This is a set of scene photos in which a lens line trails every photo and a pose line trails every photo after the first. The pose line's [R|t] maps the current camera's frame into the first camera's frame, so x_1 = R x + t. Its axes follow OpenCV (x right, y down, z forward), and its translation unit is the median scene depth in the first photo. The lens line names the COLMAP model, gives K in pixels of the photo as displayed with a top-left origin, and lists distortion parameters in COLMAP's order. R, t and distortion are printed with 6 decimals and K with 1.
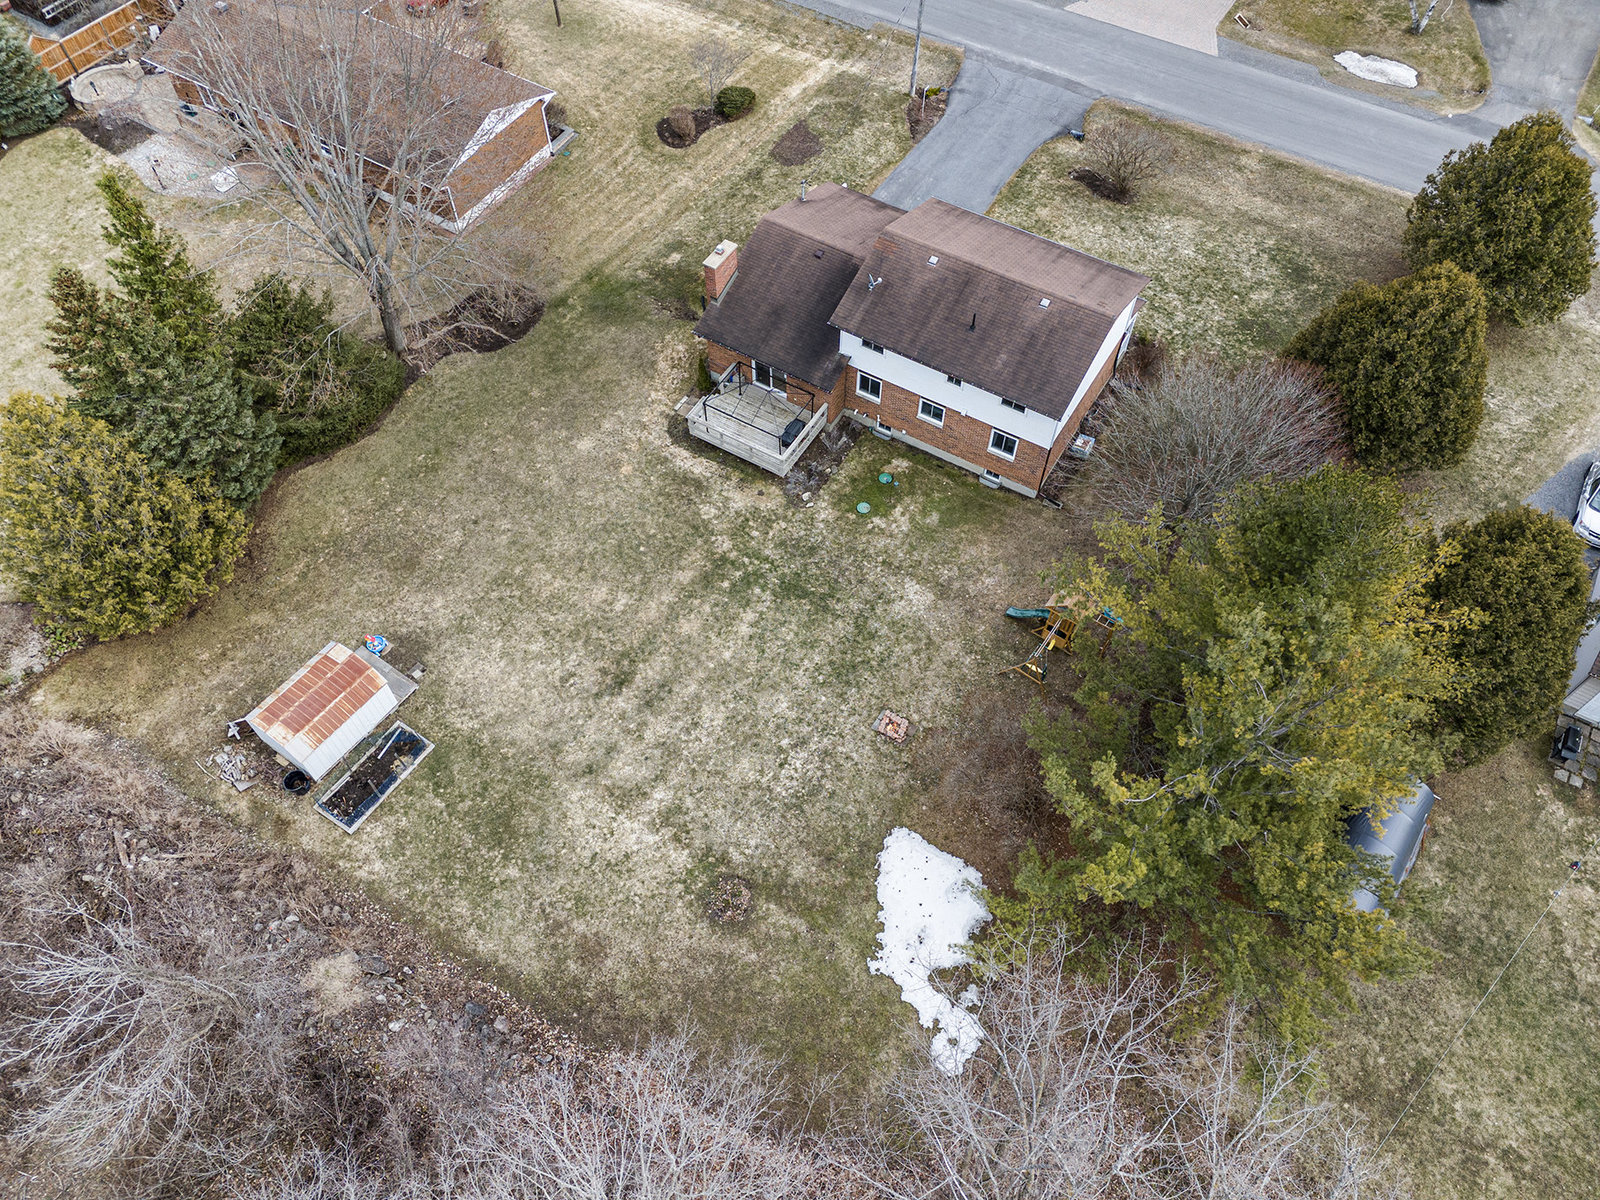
lens RADIAL K [[1160.6, 0, 803.7], [0, 1160.6, 598.0], [0, 0, 1]] dist [0.099664, -0.116324]
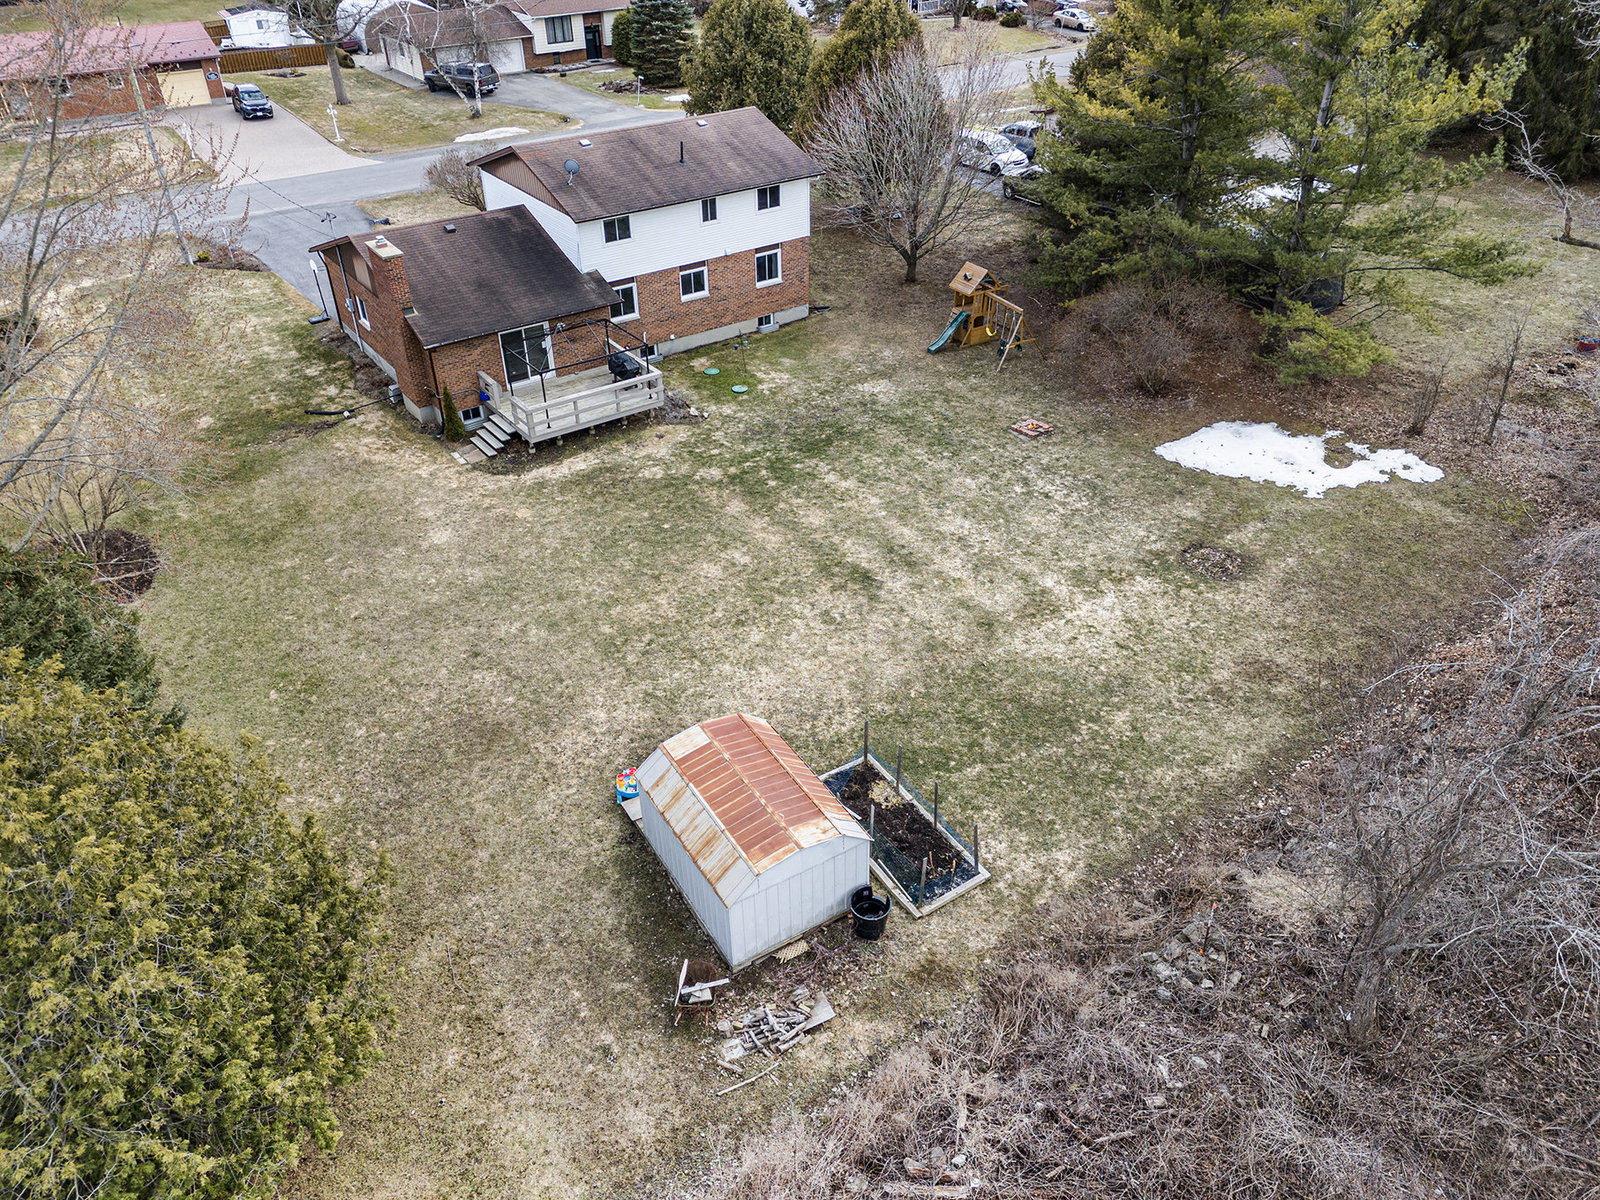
lens RADIAL K [[1160.6, 0, 803.7], [0, 1160.6, 598.0], [0, 0, 1]] dist [0.099664, -0.116324]
pose [[0.396972, -0.523915, 0.753609, -0.709035], [0.769044, 0.638037, 0.038466, 0.024307], [-0.500984, 0.564289, 0.656196, 0.558703]]
